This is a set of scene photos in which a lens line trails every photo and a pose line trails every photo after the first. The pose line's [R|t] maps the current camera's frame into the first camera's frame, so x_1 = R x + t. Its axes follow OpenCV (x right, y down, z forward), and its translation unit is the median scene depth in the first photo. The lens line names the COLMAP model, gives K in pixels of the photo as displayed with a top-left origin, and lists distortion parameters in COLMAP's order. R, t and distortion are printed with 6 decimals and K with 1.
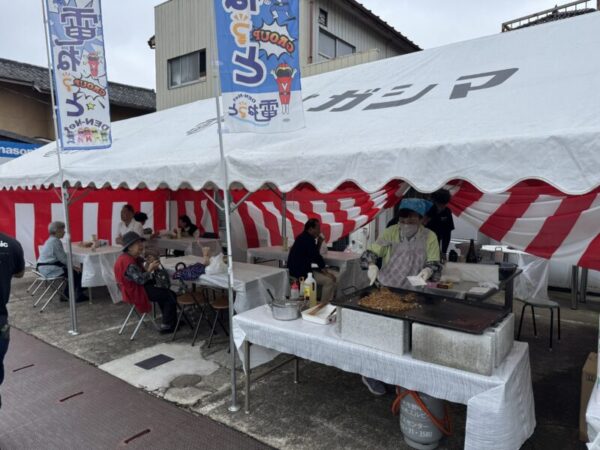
lens RADIAL K [[406.4, 0, 300.0], [0, 406.4, 225.0], [0, 0, 1]] dist [-0.008501, -0.004796]
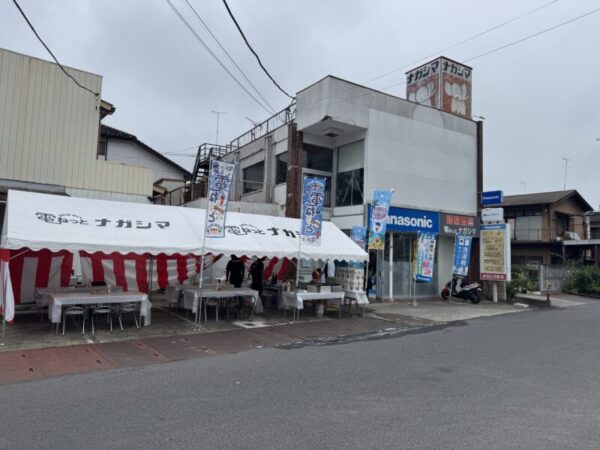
lens RADIAL K [[406.4, 0, 300.0], [0, 406.4, 225.0], [0, 0, 1]] dist [-0.008501, -0.004796]
pose [[0.319088, 0.074003, 0.944831, -3.473050], [0.041833, 0.994875, -0.092050, -0.065436], [-0.946801, 0.068897, 0.314357, -0.111783]]
